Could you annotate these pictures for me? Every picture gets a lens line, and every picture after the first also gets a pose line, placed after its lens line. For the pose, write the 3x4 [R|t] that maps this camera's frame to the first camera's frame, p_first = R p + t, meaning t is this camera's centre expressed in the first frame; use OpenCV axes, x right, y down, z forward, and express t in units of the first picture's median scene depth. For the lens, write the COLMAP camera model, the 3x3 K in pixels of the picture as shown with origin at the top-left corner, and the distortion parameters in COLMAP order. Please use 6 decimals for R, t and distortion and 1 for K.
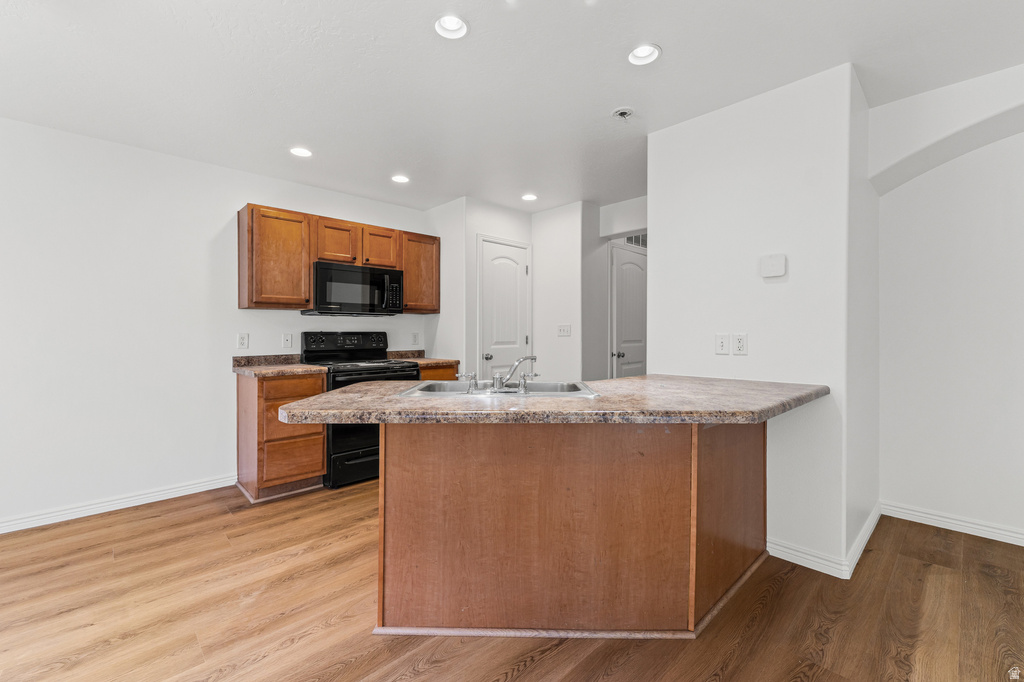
lens RADIAL K [[430.2, 0, 512.8], [0, 430.2, 337.0], [0, 0, 1]] dist [0.007138, -0.000535]
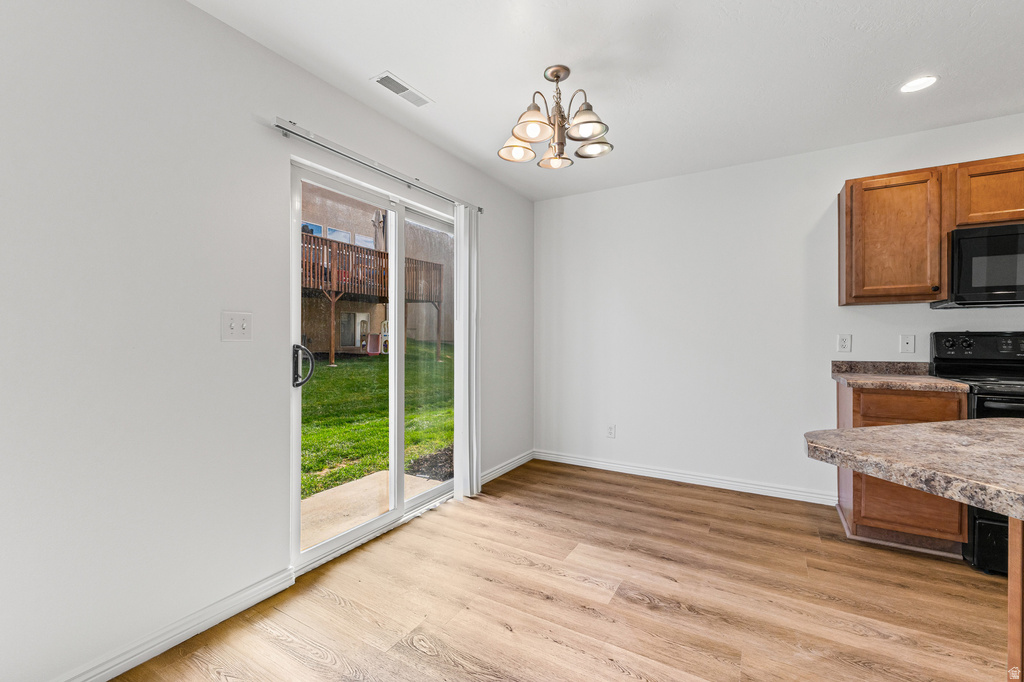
lens RADIAL K [[430.2, 0, 512.7], [0, 430.2, 336.3], [0, 0, 1]] dist [0.007138, -0.000535]
pose [[0.281061, 0.002715, -0.959686, 0.017844], [-0.006617, 0.999978, 0.000891, -0.000894], [0.959667, 0.006100, 0.281072, 0.141252]]
